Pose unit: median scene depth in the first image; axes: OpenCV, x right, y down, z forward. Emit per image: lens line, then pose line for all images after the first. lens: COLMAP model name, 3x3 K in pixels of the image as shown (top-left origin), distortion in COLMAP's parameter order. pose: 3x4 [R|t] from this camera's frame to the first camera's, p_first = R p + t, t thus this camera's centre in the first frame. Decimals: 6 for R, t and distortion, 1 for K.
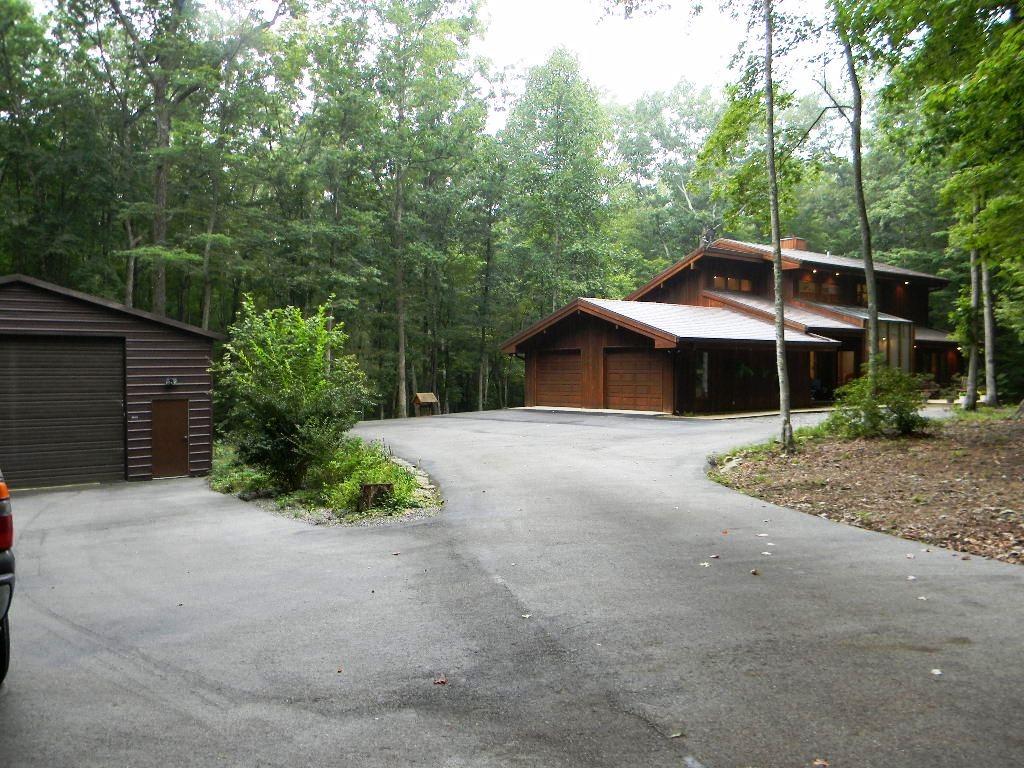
lens RADIAL K [[829.7, 0, 509.3], [0, 829.7, 382.9], [0, 0, 1]] dist [0.020327, -0.021809]
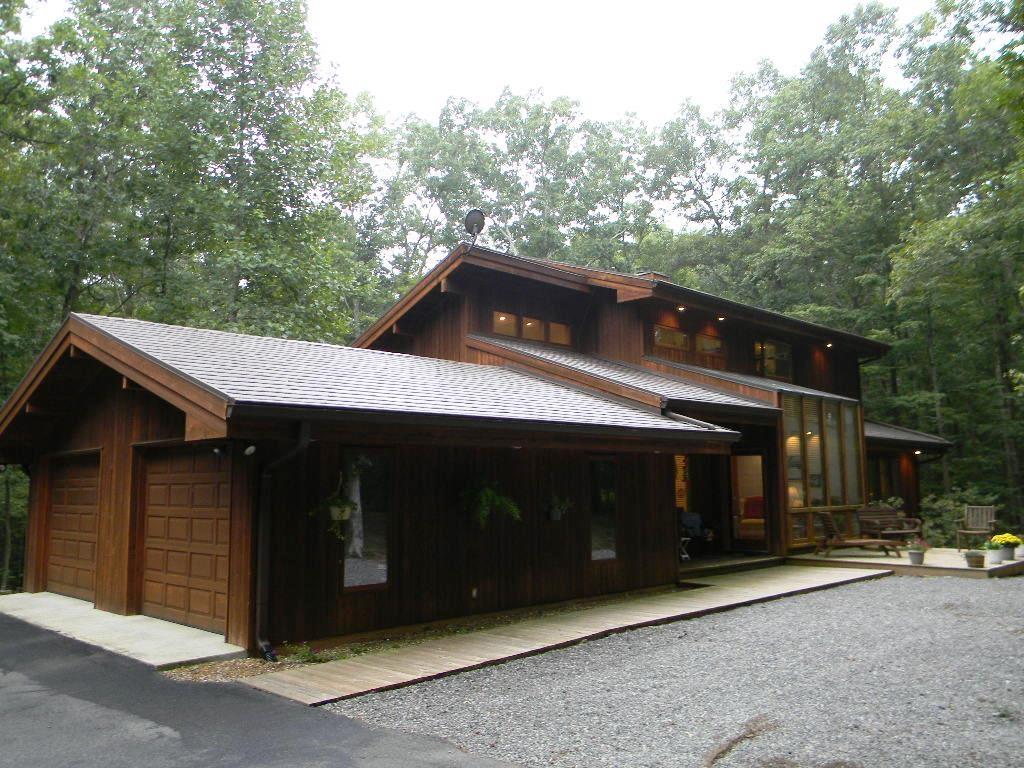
lens RADIAL K [[829.7, 0, 512.9], [0, 829.7, 381.0], [0, 0, 1]] dist [0.020327, -0.021809]
pose [[0.991006, 0.007258, 0.133623, 0.191294], [0.011206, 0.990520, -0.136910, -0.015061], [-0.133350, 0.137176, 0.981530, 0.503267]]
